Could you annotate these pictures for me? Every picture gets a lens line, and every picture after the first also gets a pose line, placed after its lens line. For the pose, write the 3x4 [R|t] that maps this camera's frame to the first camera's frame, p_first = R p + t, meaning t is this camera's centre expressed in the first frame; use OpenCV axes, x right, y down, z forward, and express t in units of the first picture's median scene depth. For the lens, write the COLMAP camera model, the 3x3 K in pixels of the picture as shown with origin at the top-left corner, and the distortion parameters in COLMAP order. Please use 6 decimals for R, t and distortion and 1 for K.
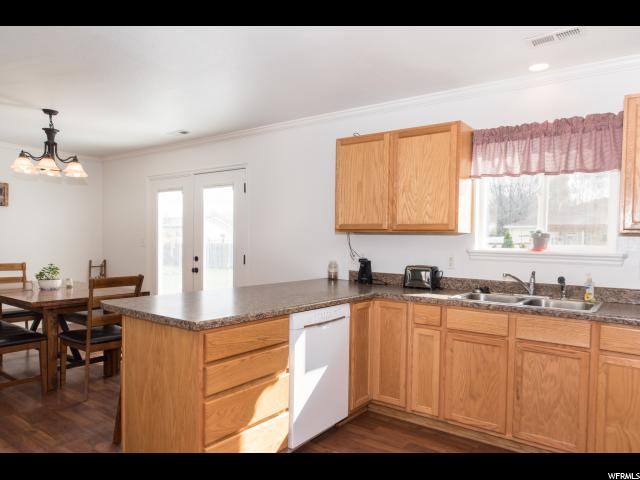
lens RADIAL K [[435.0, 0, 319.8], [0, 435.0, 255.3], [0, 0, 1]] dist [-0.000748, 0.000340]
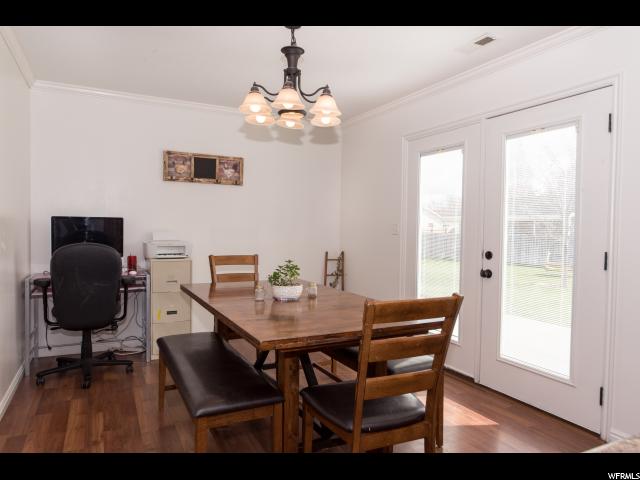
lens RADIAL K [[439.5, 0, 320.0], [0, 439.5, 240.0], [0, 0, 1]] dist [0.000921, 0.001060]
pose [[0.893519, 0.012898, -0.448840, -0.242091], [-0.018127, 0.999809, -0.007355, -0.005510], [0.448659, 0.014708, 0.893582, 0.372481]]
